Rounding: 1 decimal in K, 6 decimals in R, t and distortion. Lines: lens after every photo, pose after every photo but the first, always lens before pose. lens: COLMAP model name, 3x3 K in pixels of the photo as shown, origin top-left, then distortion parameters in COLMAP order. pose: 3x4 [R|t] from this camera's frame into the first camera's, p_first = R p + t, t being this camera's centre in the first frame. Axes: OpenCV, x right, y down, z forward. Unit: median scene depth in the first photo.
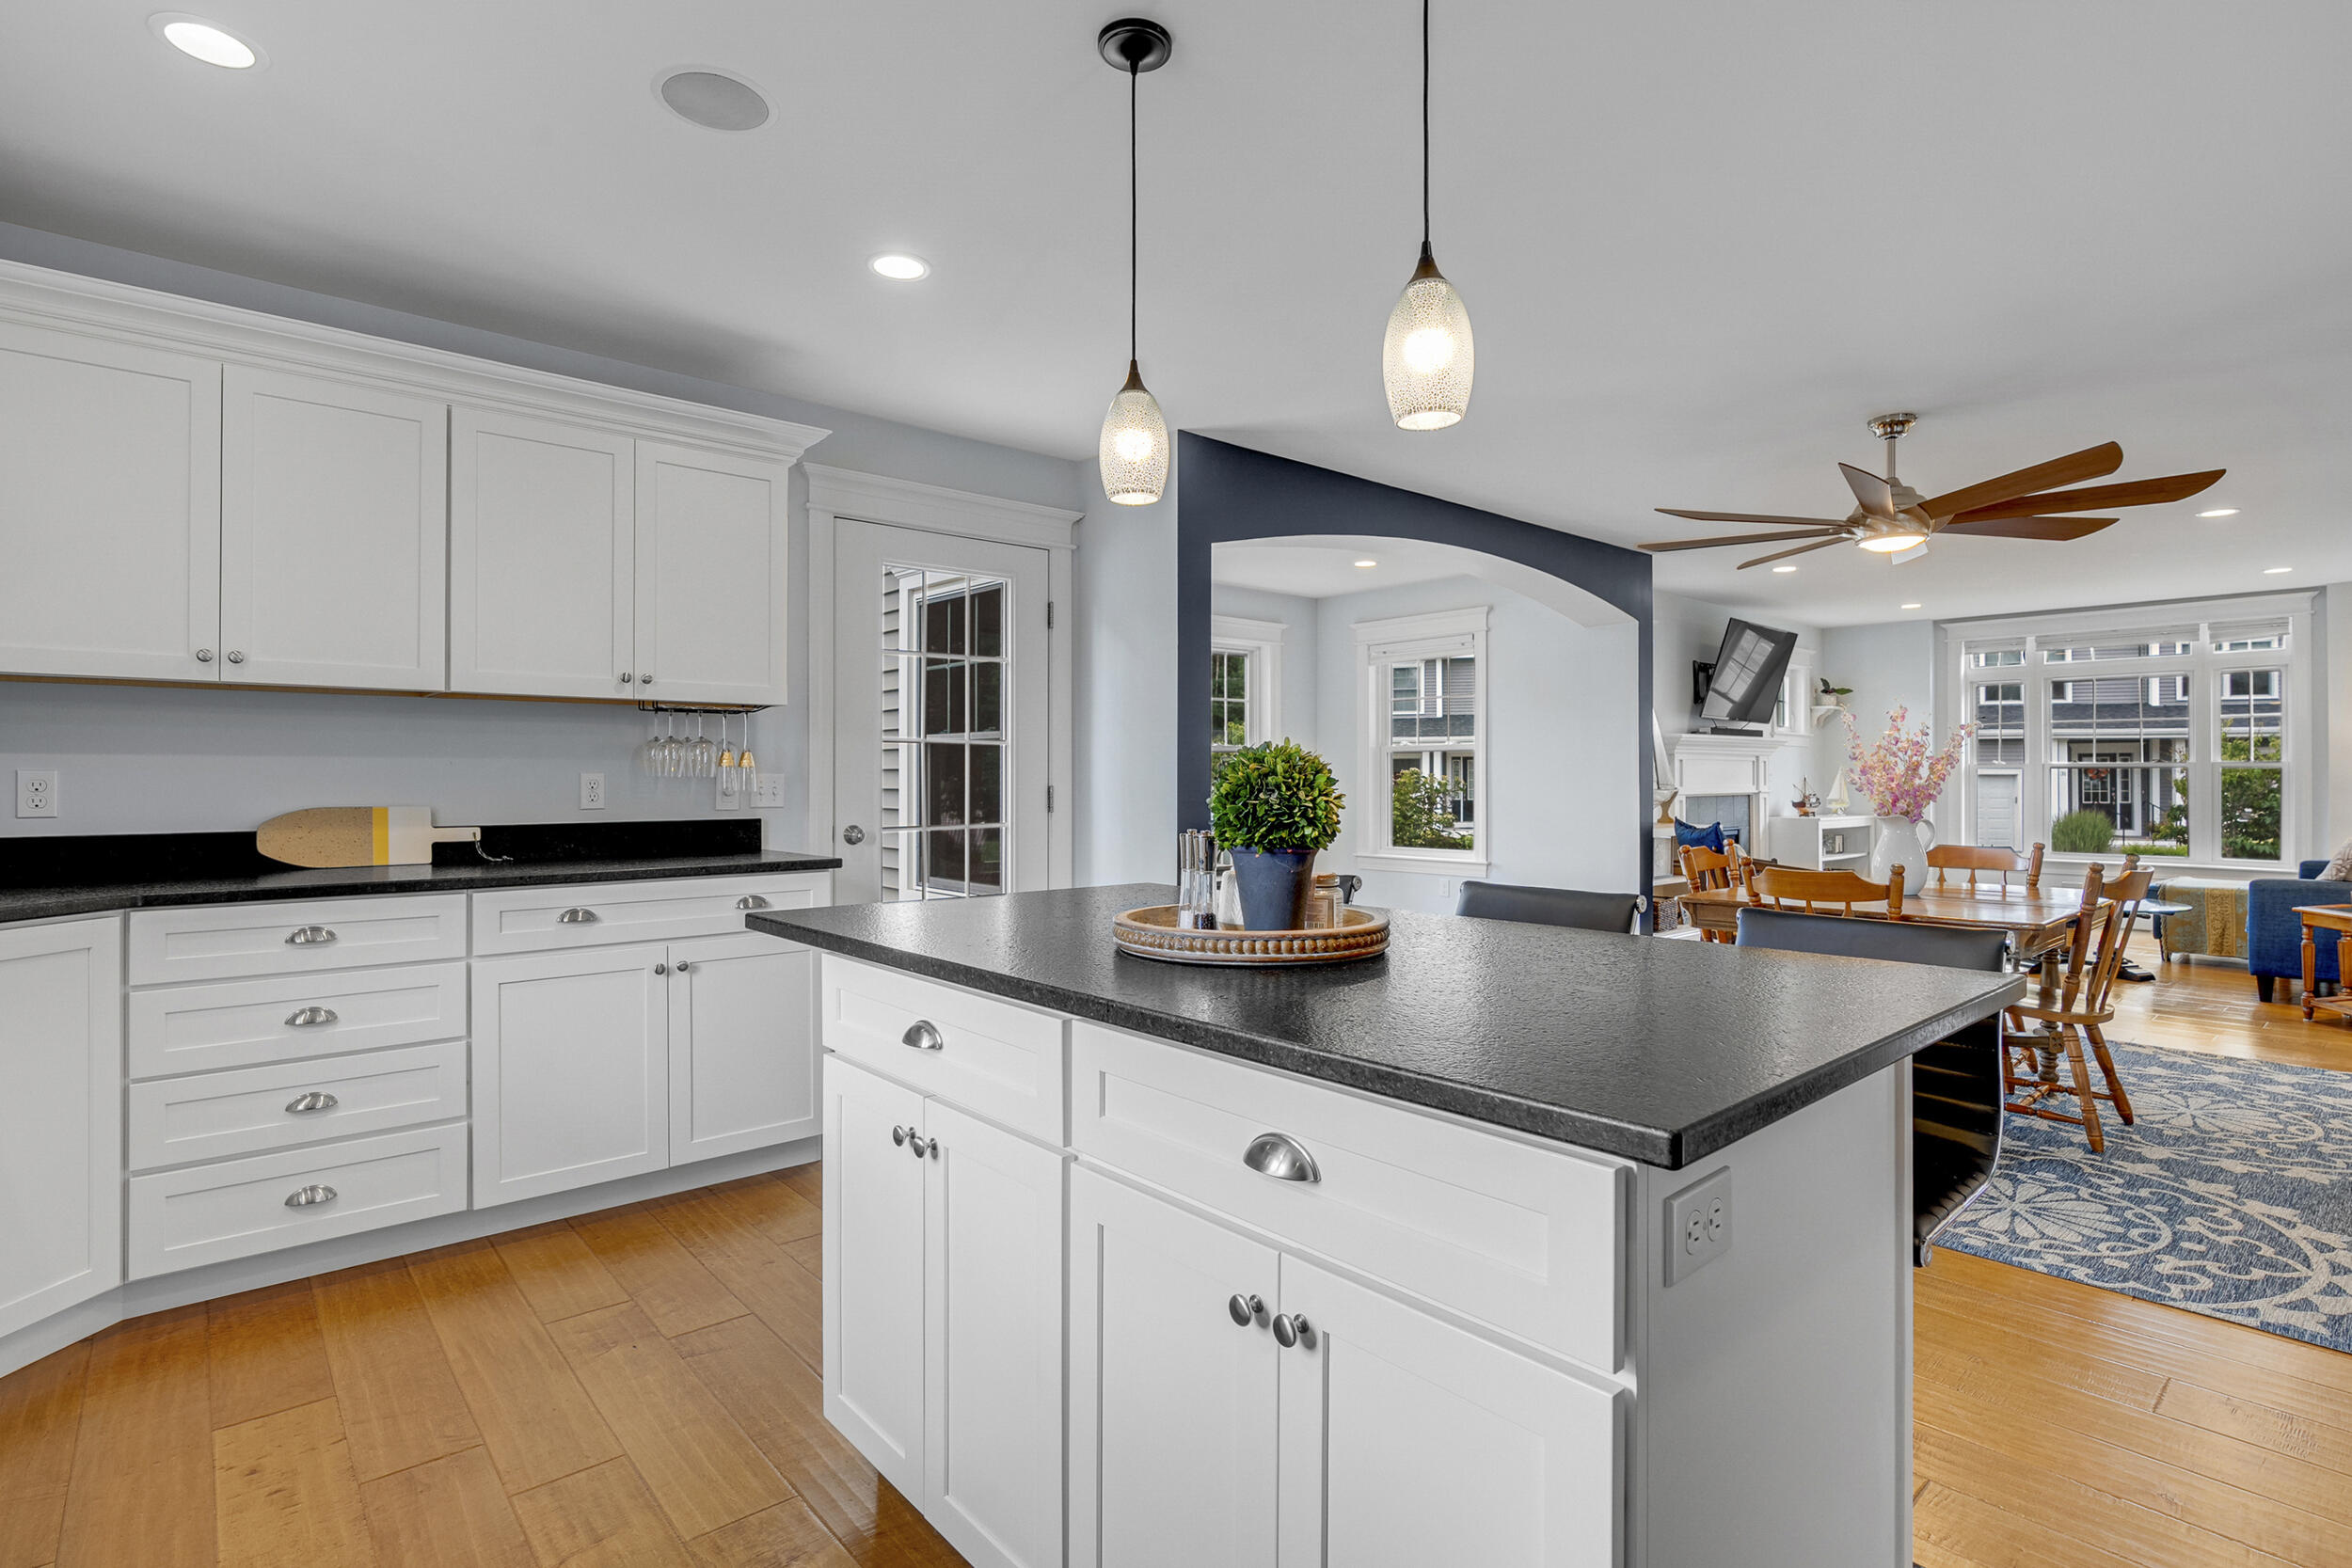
lens RADIAL K [[1137.7, 0, 1175.0], [0, 1137.7, 767.9], [0, 0, 1]] dist [-0.002940, 0.000982]
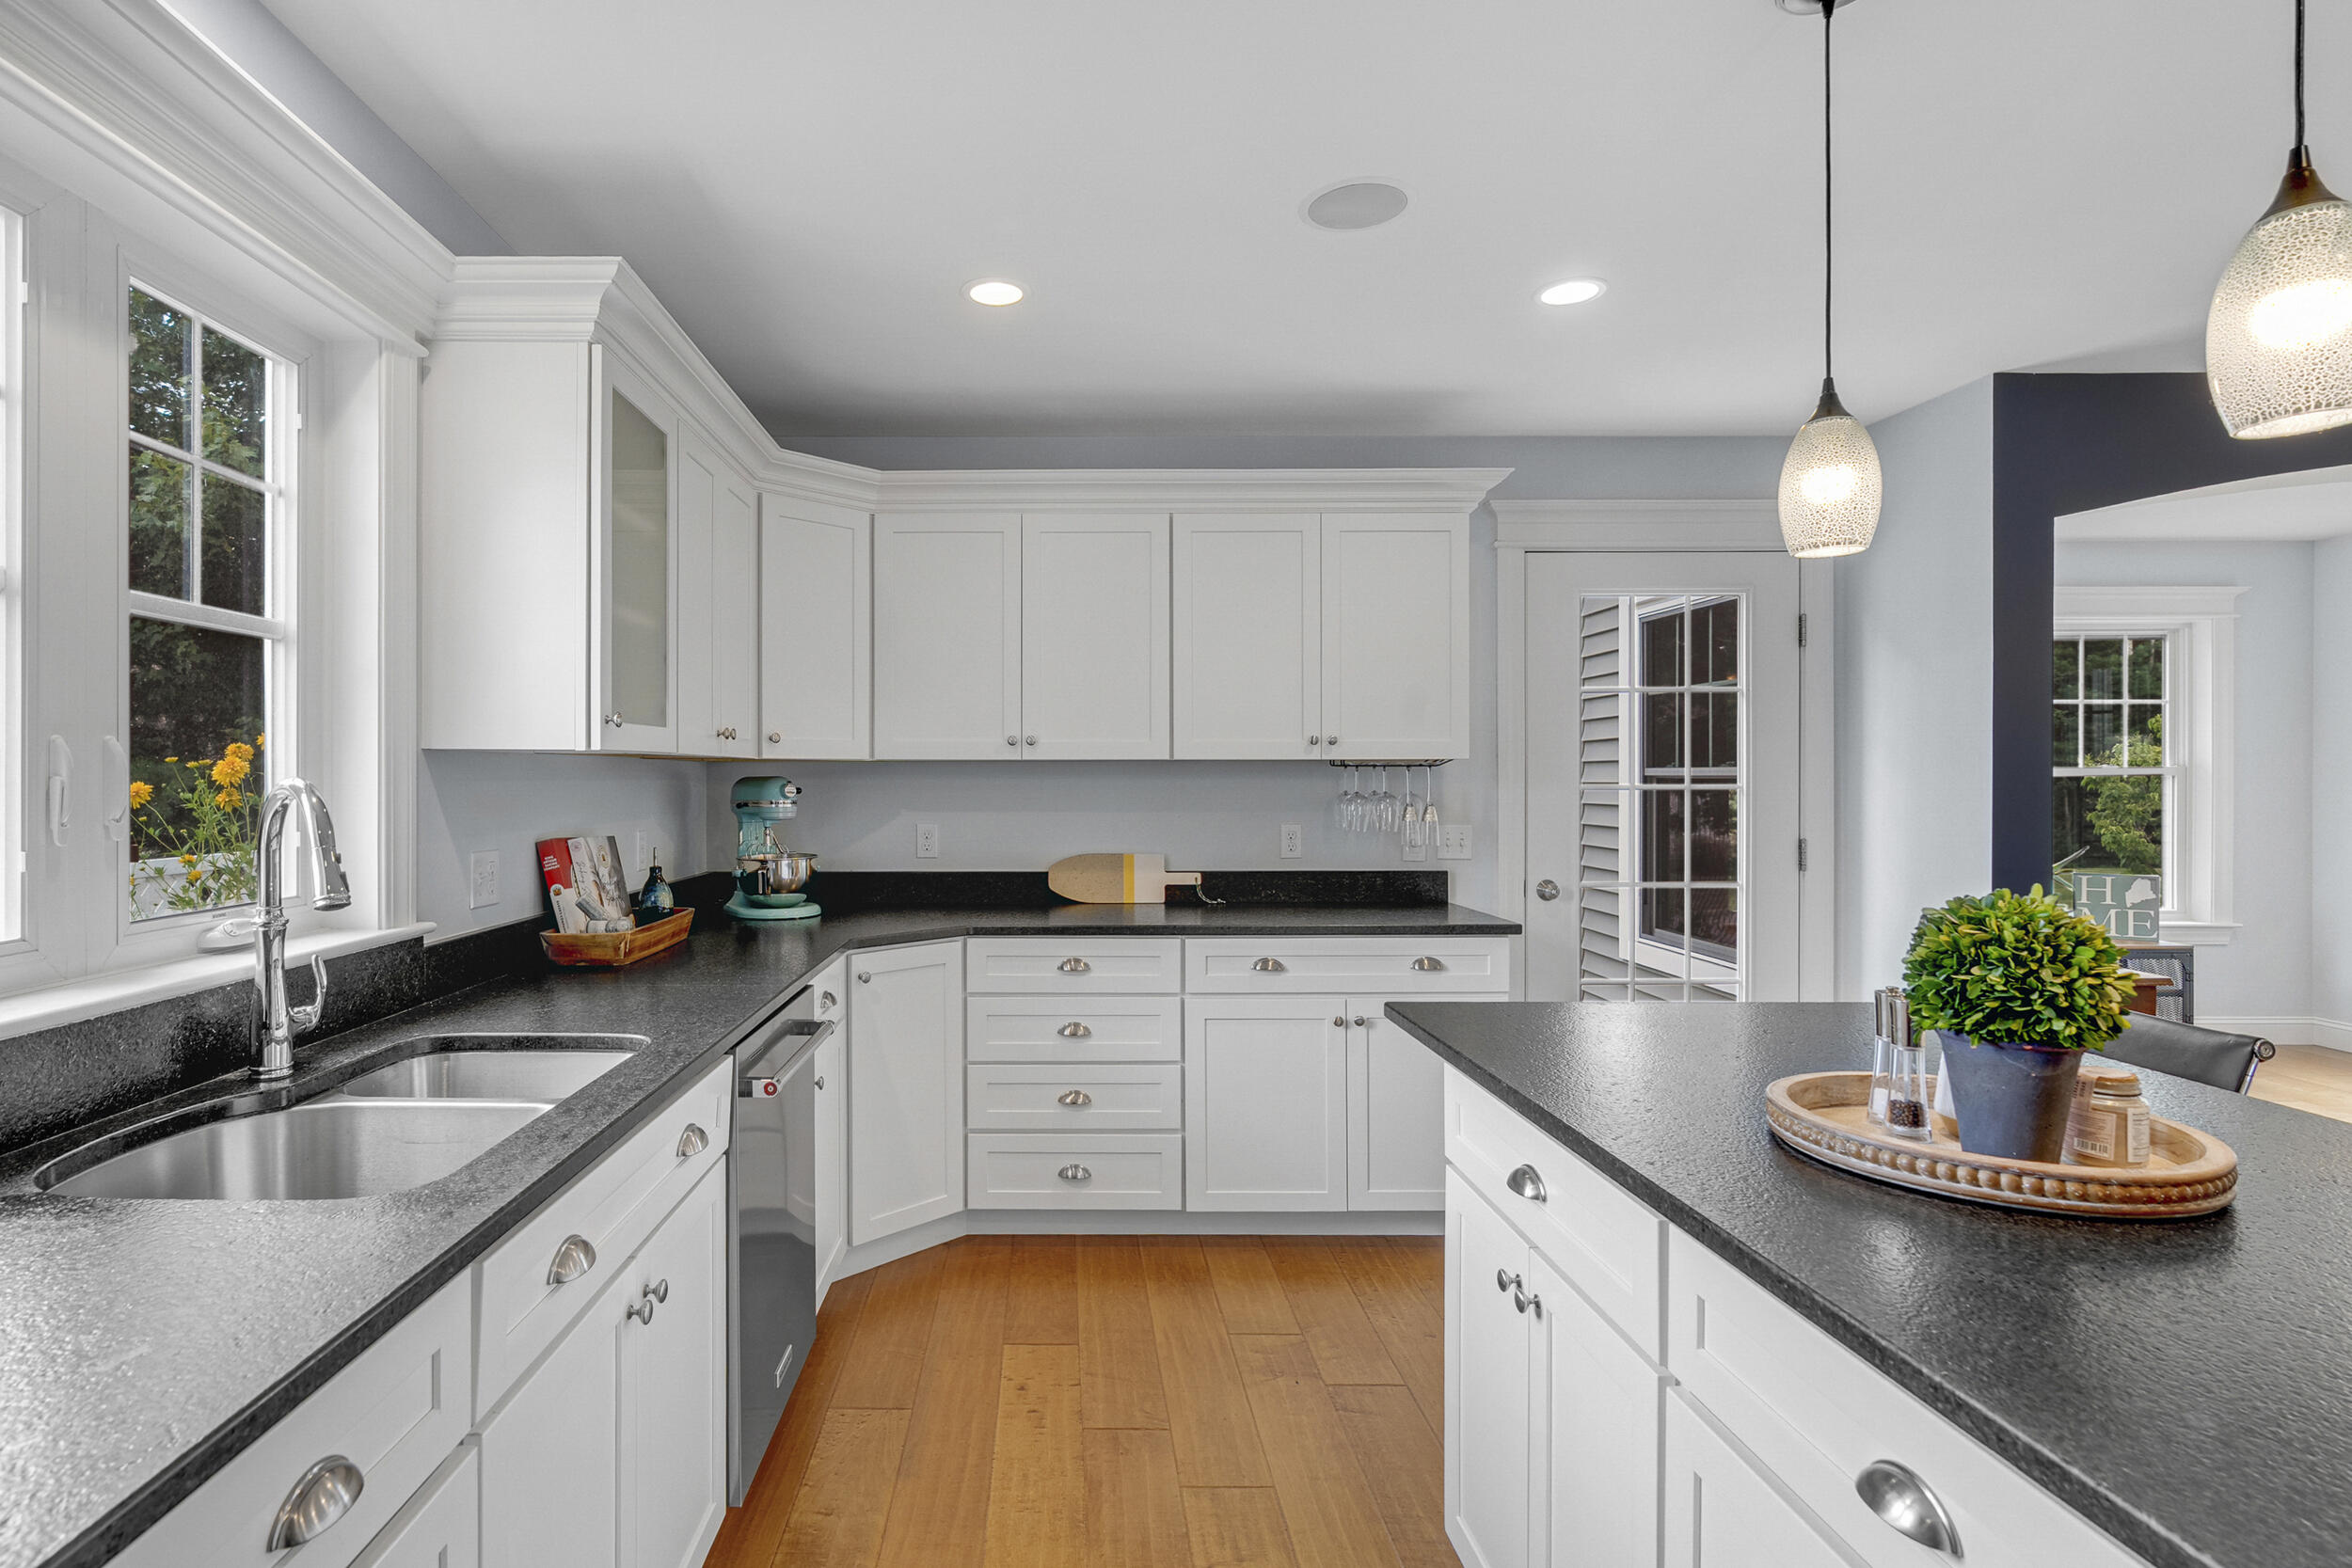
lens RADIAL K [[1176.8, 0, 1048.0], [0, 1176.8, 780.6], [0, 0, 1]] dist [-0.009609, 0.002888]
pose [[0.749416, 0.000665, -0.662099, 0.068865], [0.006882, 0.999938, 0.008795, -0.059999], [0.662063, -0.011148, 0.749365, 0.009529]]
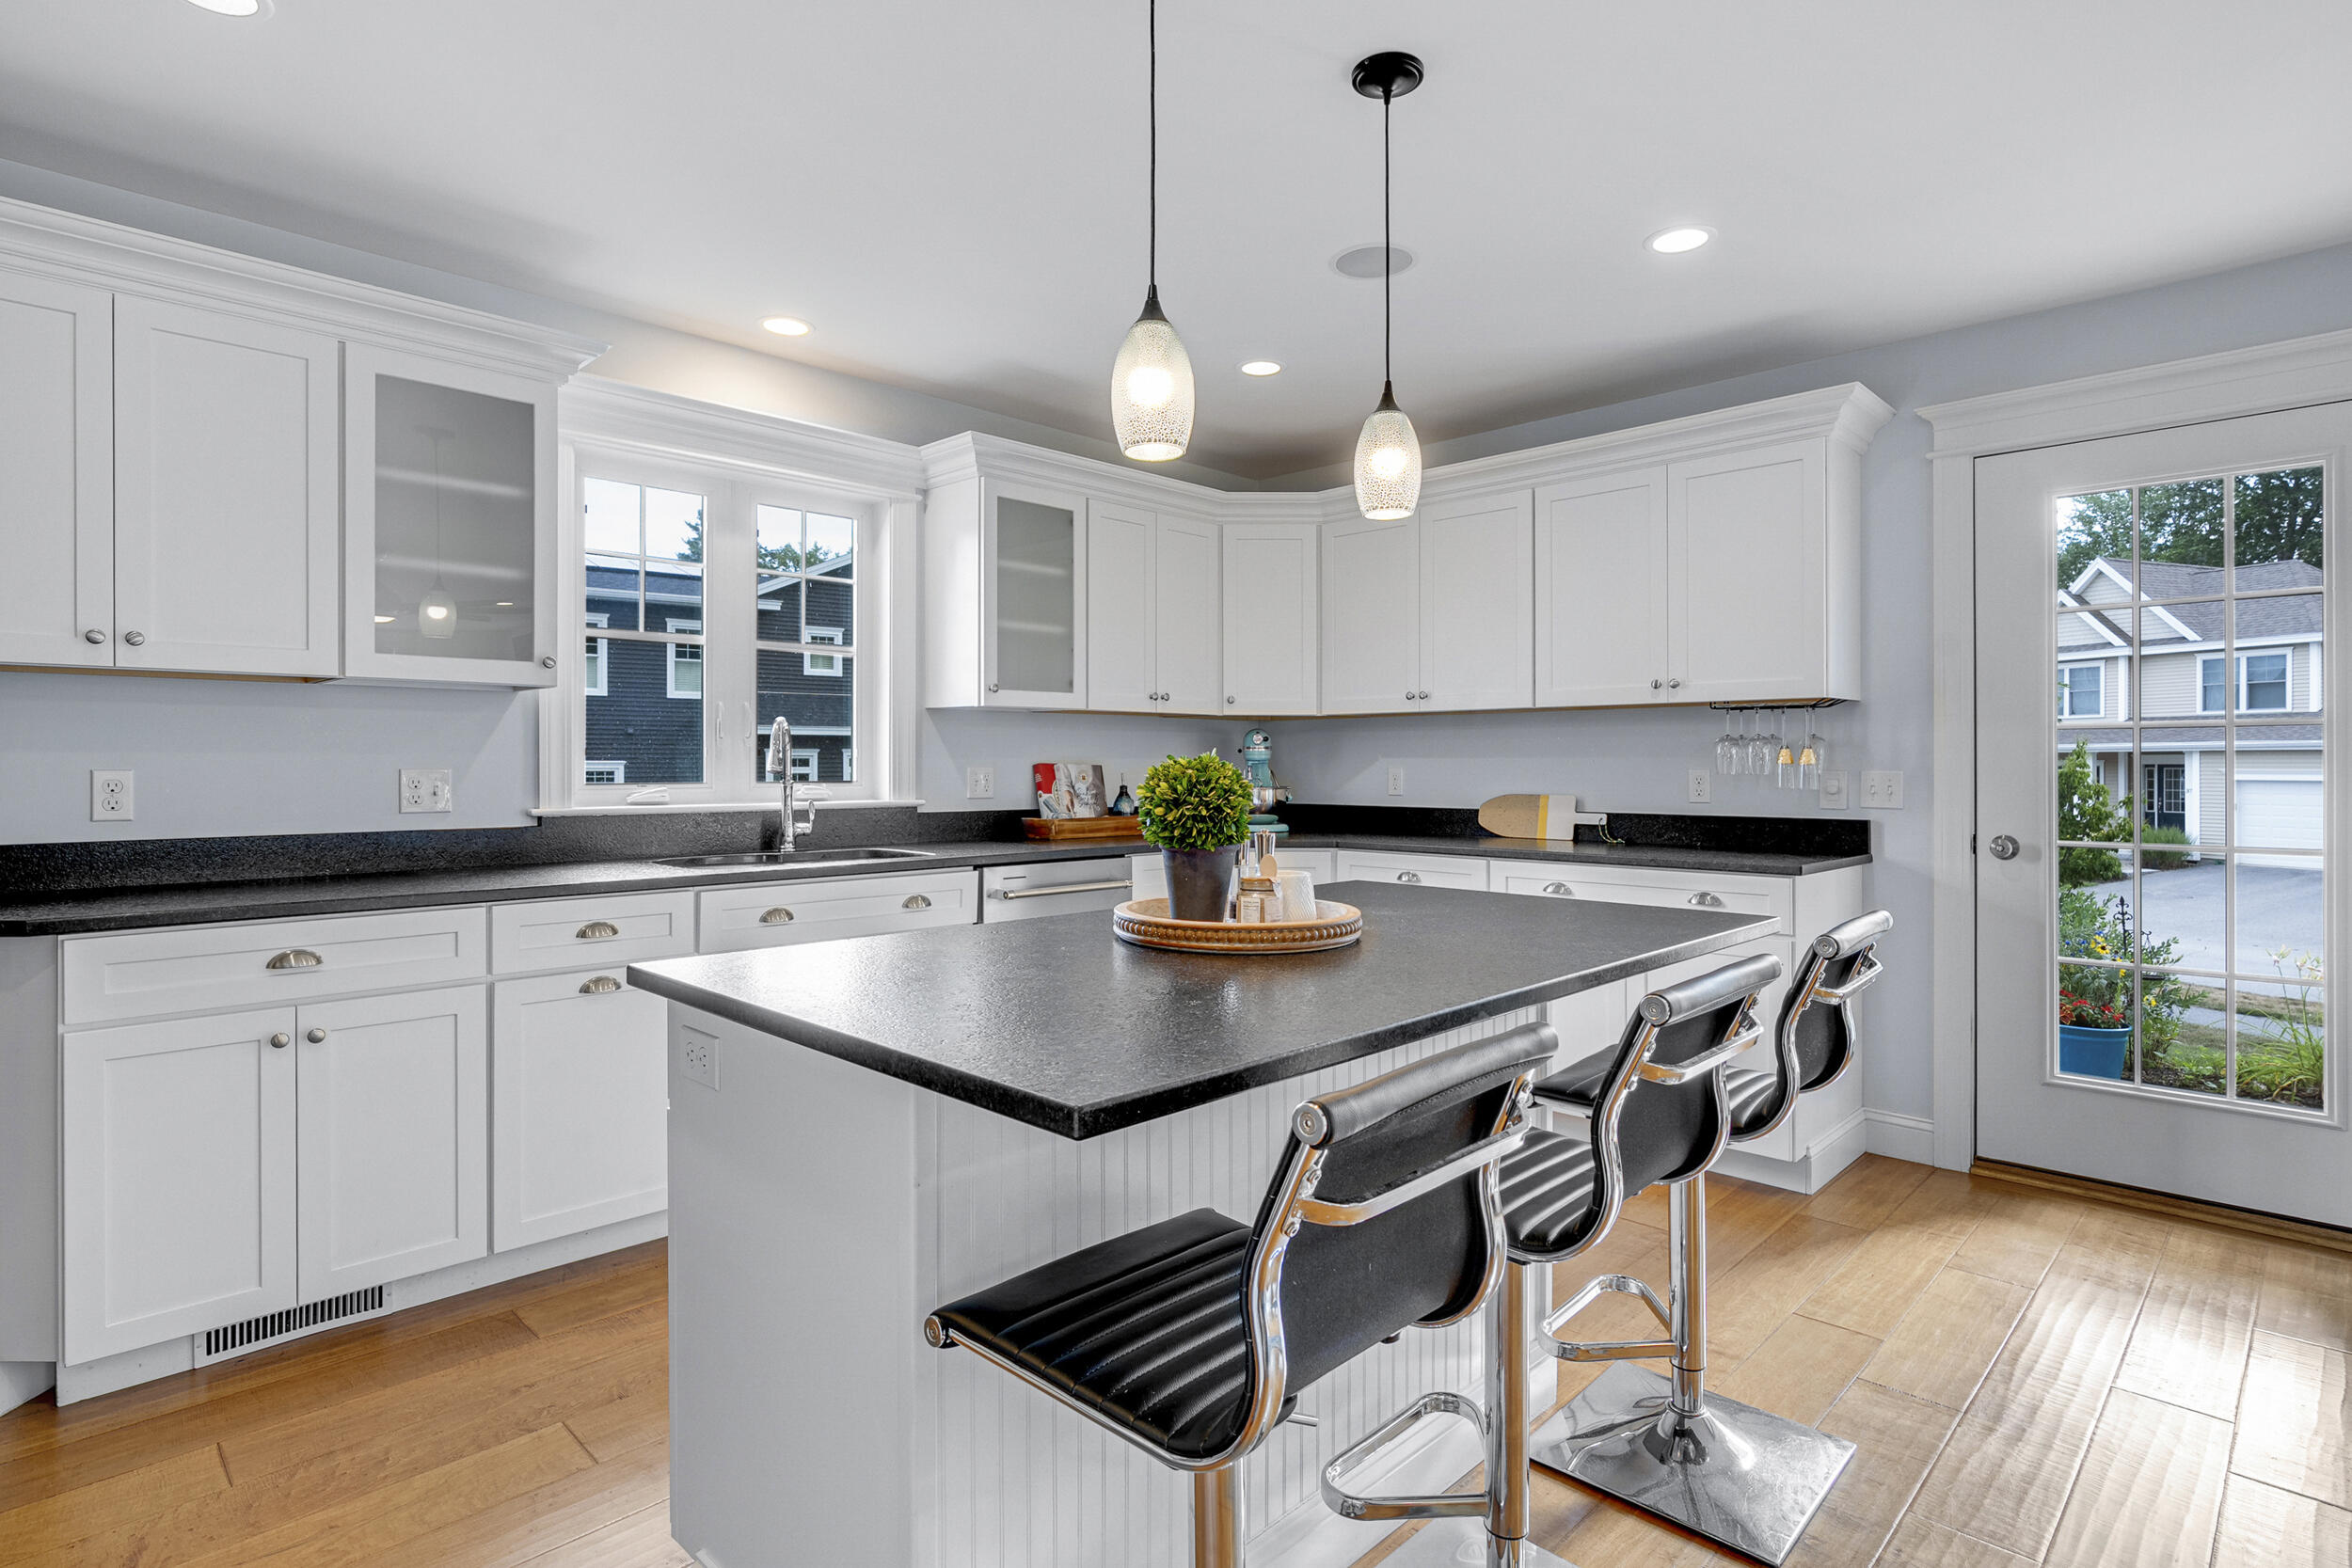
lens RADIAL K [[1176.8, 0, 1167.7], [0, 1176.8, 771.2], [0, 0, 1]] dist [-0.009609, 0.002888]
pose [[0.069858, 0.008944, -0.997517, 0.710630], [0.008970, 0.999914, 0.009594, -0.011658], [0.997517, -0.009618, 0.069772, 0.505814]]
